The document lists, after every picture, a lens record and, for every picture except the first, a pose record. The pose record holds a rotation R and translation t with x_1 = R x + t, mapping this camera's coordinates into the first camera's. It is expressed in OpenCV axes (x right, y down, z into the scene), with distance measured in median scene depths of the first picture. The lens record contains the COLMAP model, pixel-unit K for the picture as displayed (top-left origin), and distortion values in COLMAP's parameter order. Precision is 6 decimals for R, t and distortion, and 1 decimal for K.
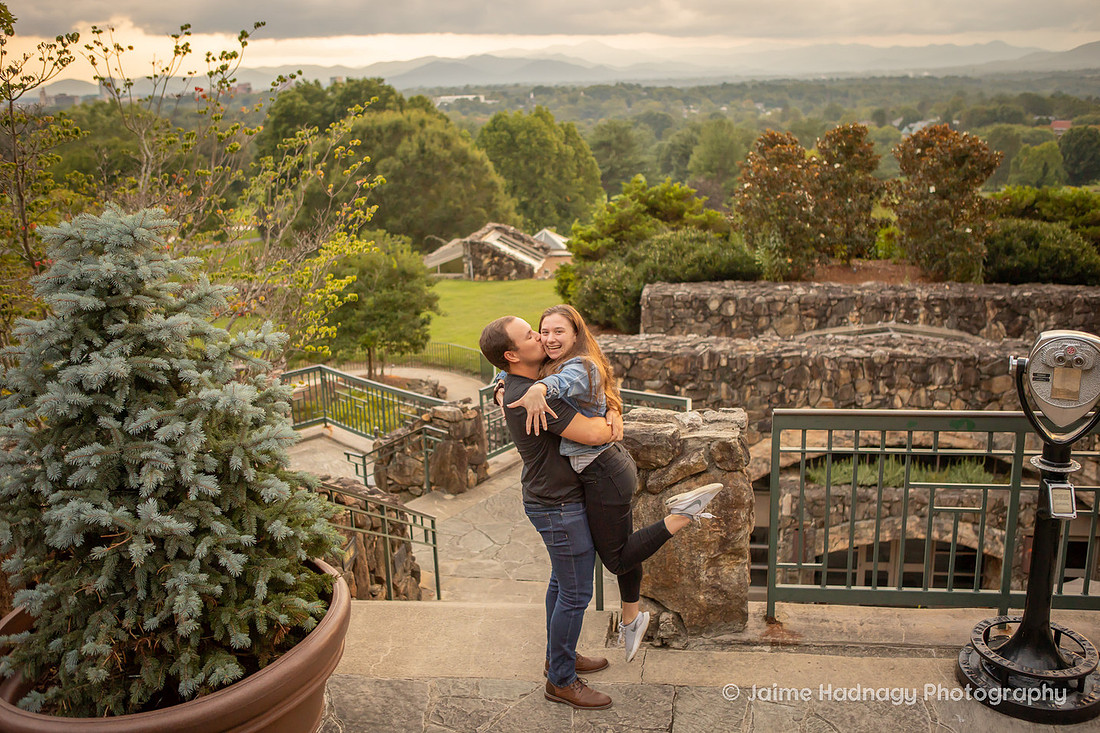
lens RADIAL K [[1041.5, 0, 556.5], [0, 1041.5, 358.2], [0, 0, 1]] dist [-0.043530, 0.000000]
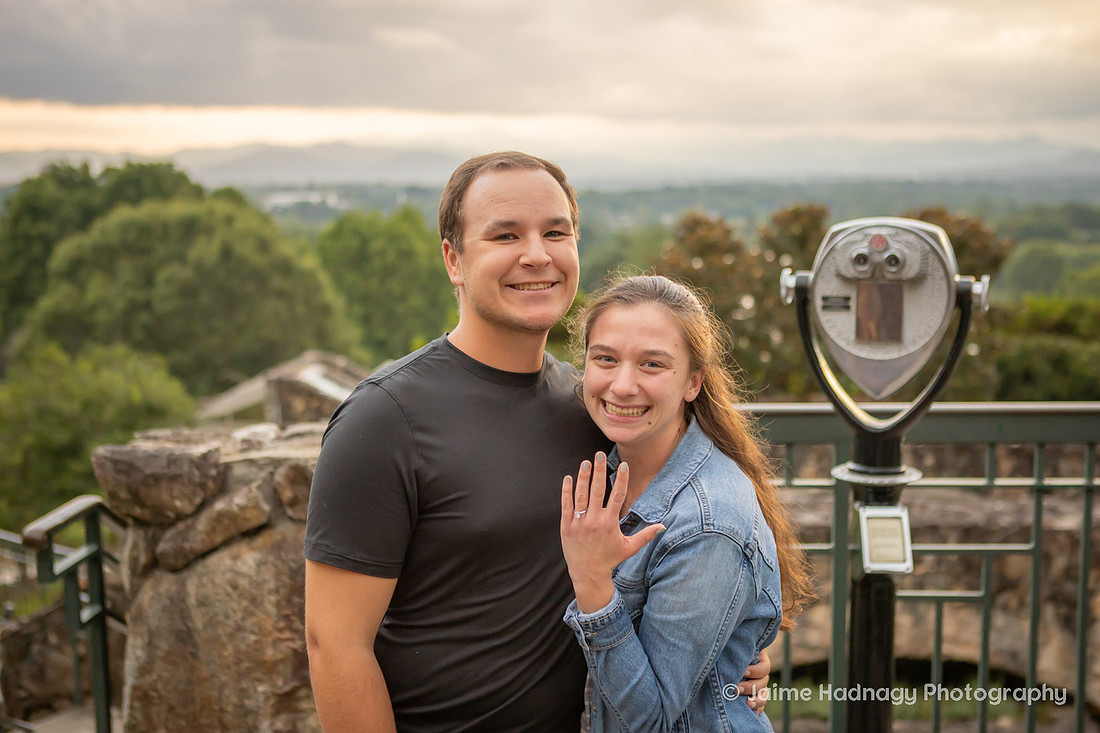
lens RADIAL K [[1477.6, 0, 573.4], [0, 1477.6, 360.1], [0, 0, 1]] dist [0.000421, 0.000000]
pose [[0.995519, 0.008302, 0.094199, 0.036389], [0.004744, 0.990500, -0.137430, 0.020786], [-0.094445, 0.137261, 0.986022, 0.036792]]
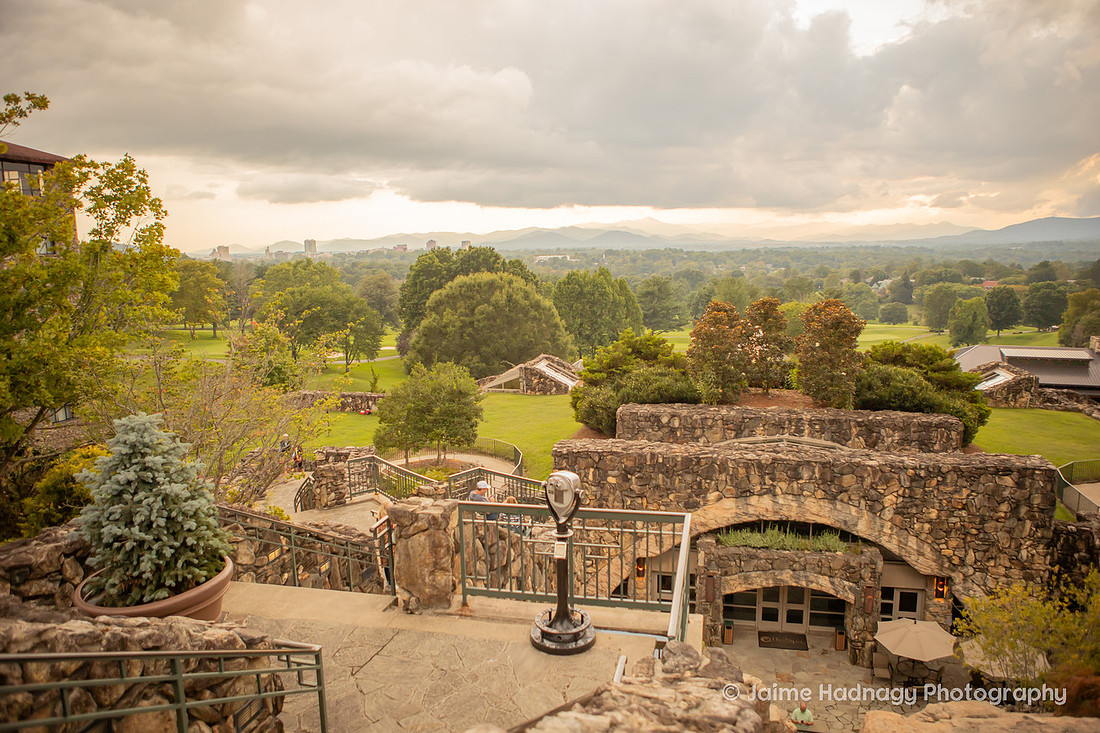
lens RADIAL K [[759.7, 0, 552.2], [0, 759.7, 361.8], [0, 0, 1]] dist [-0.107214, 0.077937]
pose [[0.995997, 0.023501, -0.086246, 0.083368], [-0.032819, 0.993580, -0.108265, -0.011542], [0.083148, 0.110662, 0.990374, -0.085657]]
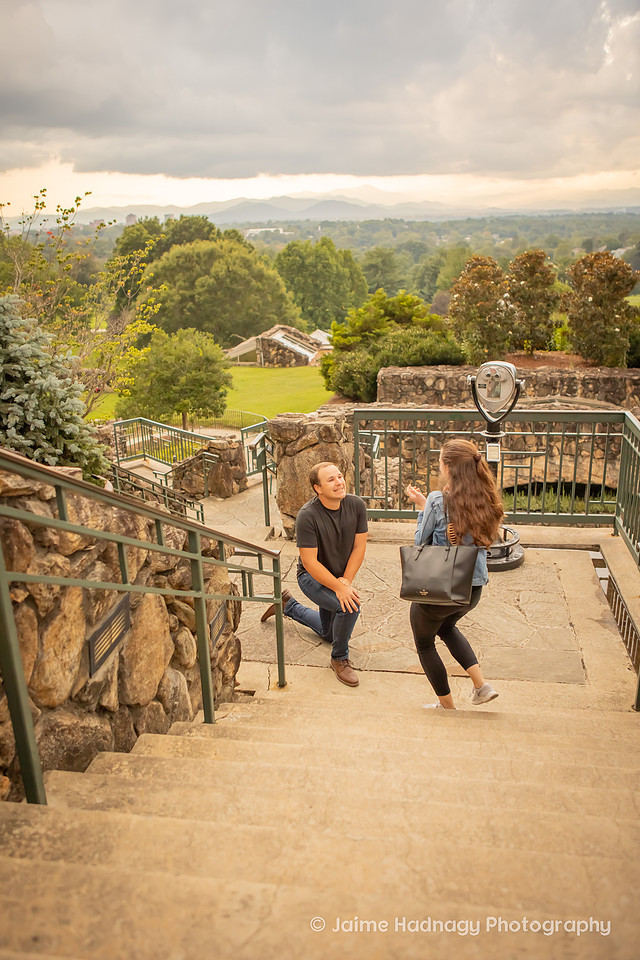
lens RADIAL K [[791.8, 0, 314.4], [0, 791.8, 481.0], [0, 0, 1]] dist [-0.084441, 0.072382]
pose [[0.999588, 0.005733, -0.028125, 0.028416], [-0.003940, 0.997980, 0.063411, 0.013862], [0.028431, -0.063274, 0.997591, -0.062145]]
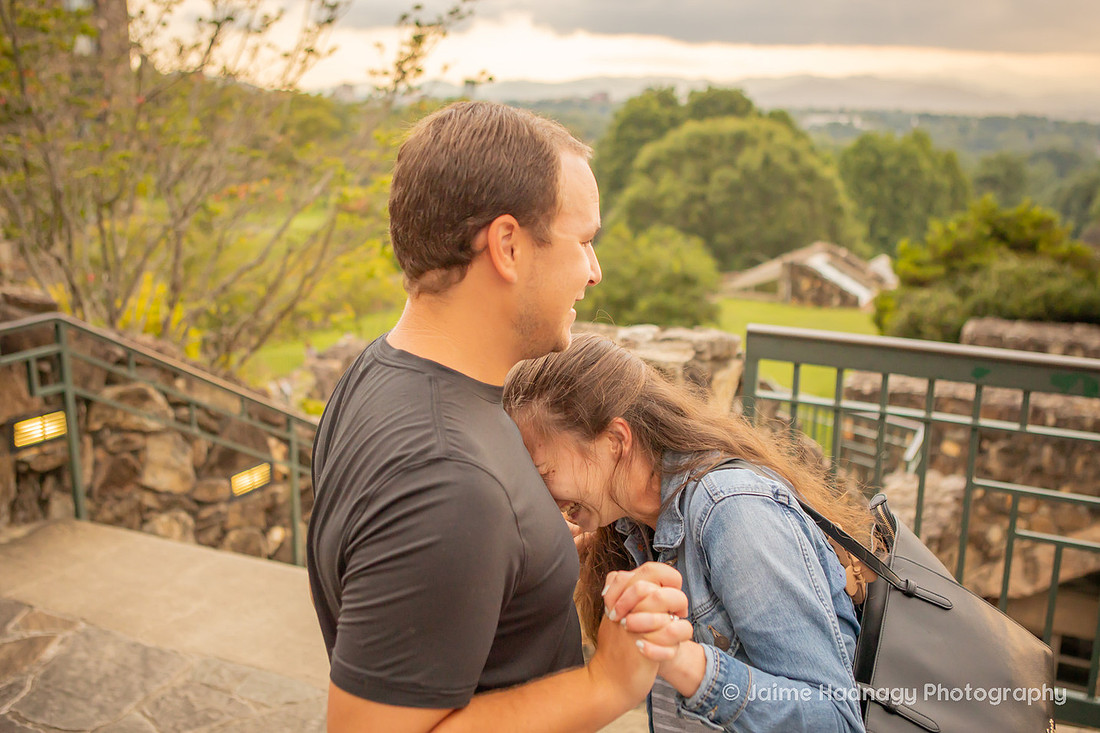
lens RADIAL K [[1139.5, 0, 549.4], [0, 1139.5, 357.0], [0, 0, 1]] dist [-0.044998, 0.000000]
pose [[0.945413, 0.116060, -0.304507, 0.048059], [-0.126534, 0.991852, -0.014819, 0.014628], [0.300306, 0.052540, 0.952395, 0.053579]]
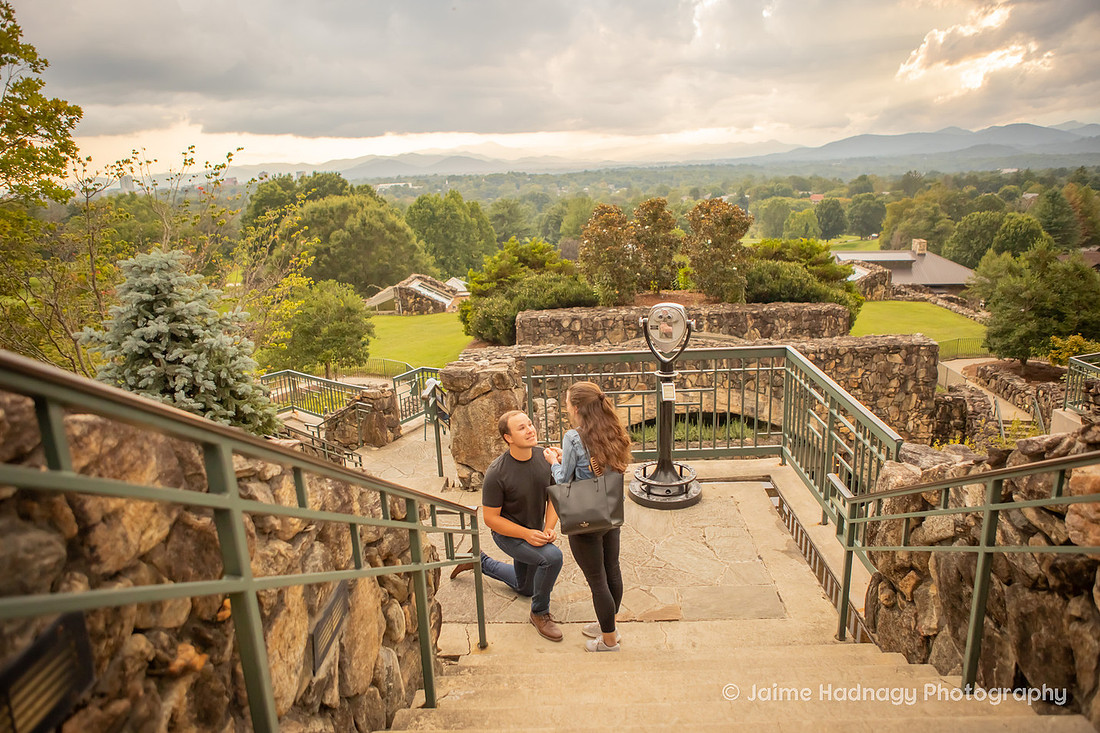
lens RADIAL K [[759.7, 0, 550.8], [0, 759.7, 360.7], [0, 0, 1]] dist [-0.107214, 0.077937]
pose [[0.993757, -0.039481, 0.104349, 0.017842], [0.040970, 0.999086, -0.012160, 0.012277], [-0.103774, 0.016360, 0.994466, -0.052517]]
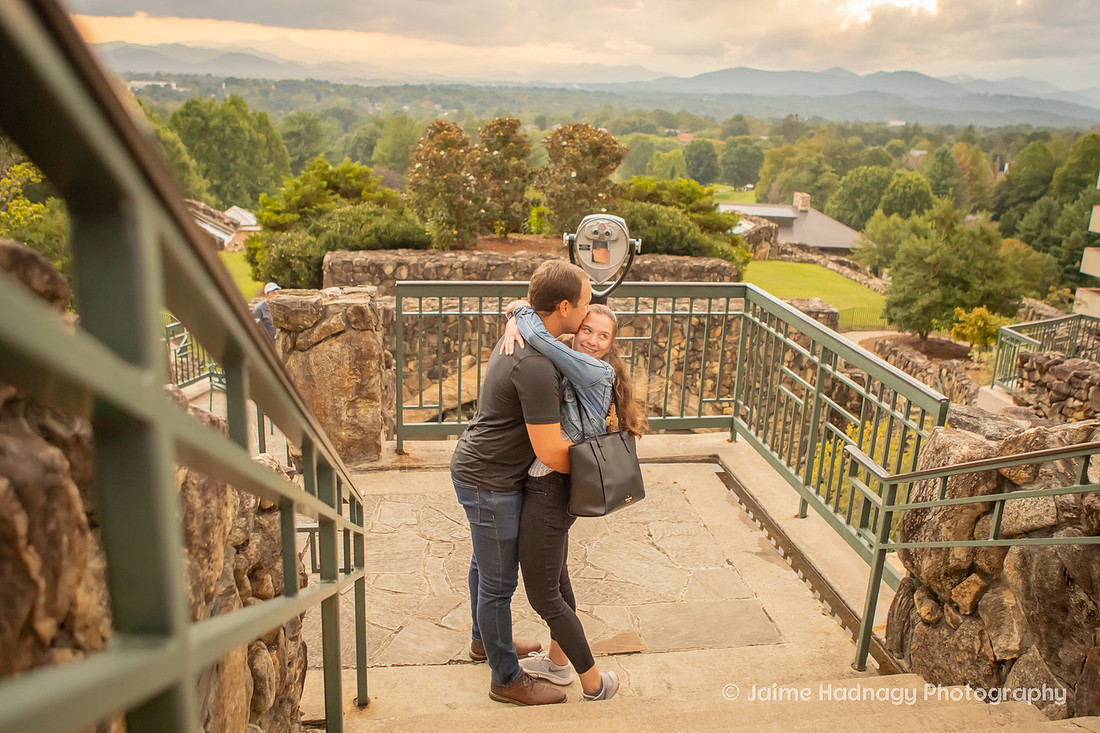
lens RADIAL K [[941.9, 0, 566.0], [0, 941.9, 355.4], [0, 0, 1]] dist [-0.113625, 0.091493]
pose [[0.947036, -0.019304, 0.320547, 0.005516], [0.011685, 0.999602, 0.025674, 0.017938], [-0.320915, -0.020568, 0.946884, -0.025827]]
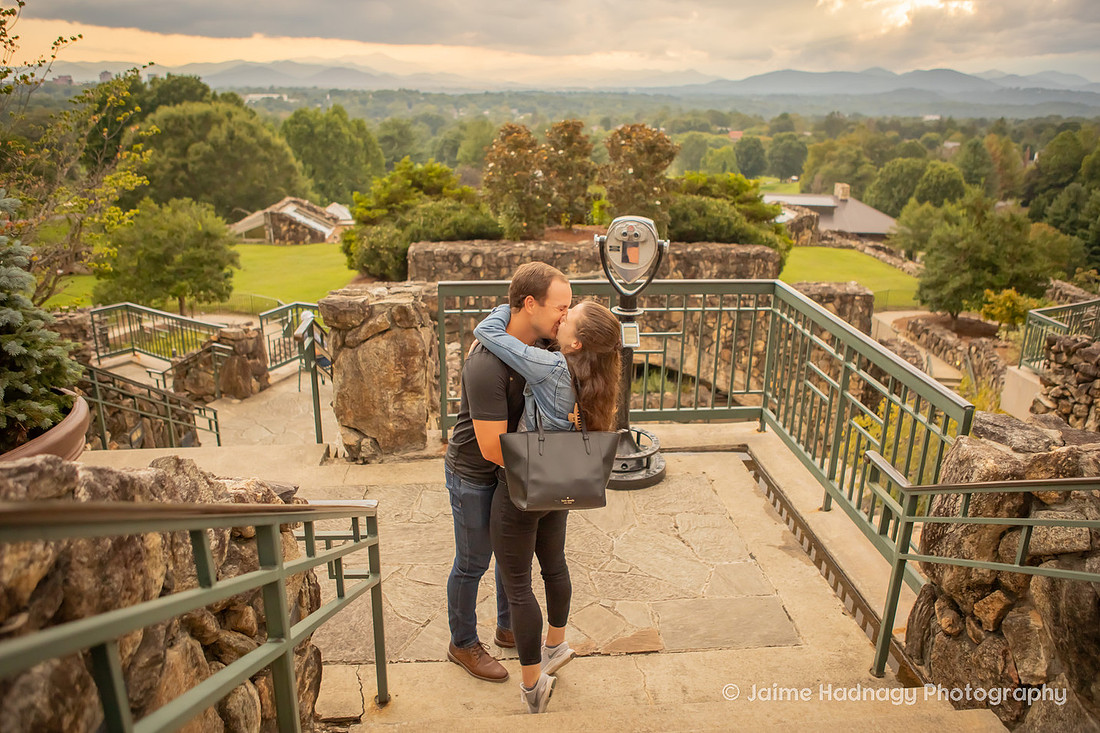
lens RADIAL K [[831.8, 0, 562.2], [0, 831.8, 360.4], [0, 0, 1]] dist [-0.101245, 0.082493]
pose [[0.969596, -0.030610, 0.242788, 0.015880], [0.016545, 0.998076, 0.059759, 0.014167], [-0.244150, -0.053925, 0.968237, -0.014558]]
